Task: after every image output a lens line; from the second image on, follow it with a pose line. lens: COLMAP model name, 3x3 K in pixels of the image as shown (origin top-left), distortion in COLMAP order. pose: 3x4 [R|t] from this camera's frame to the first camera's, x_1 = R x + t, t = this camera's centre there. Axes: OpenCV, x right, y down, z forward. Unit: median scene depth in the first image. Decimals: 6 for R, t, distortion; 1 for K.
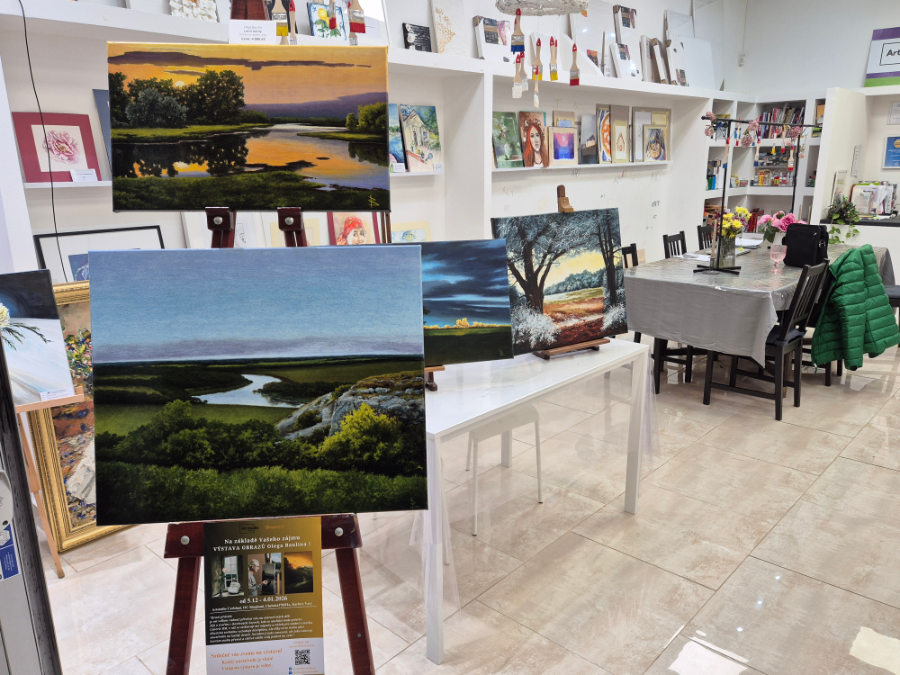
lens RADIAL K [[687.0, 0, 451.8], [0, 687.0, 338.9], [0, 0, 1]] dist [0.016459, 0.001256]
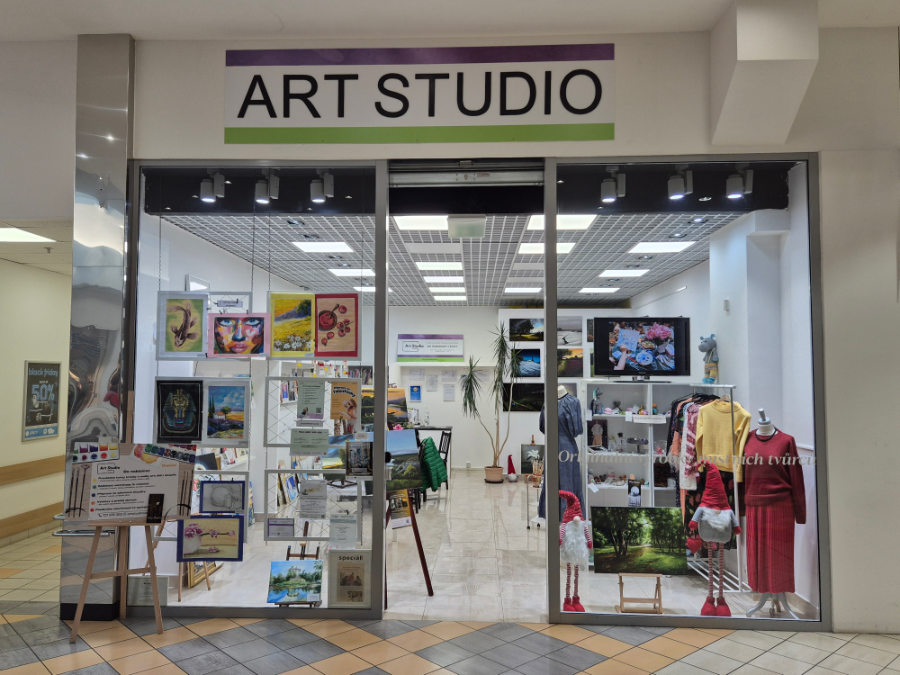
lens RADIAL K [[687.0, 0, 450.6], [0, 687.0, 338.0], [0, 0, 1]] dist [0.016459, 0.001256]
pose [[0.763925, 0.052039, 0.643203, -2.889303], [0.153924, 0.953278, -0.259939, 0.522711], [-0.626678, 0.297578, 0.720223, -2.691317]]
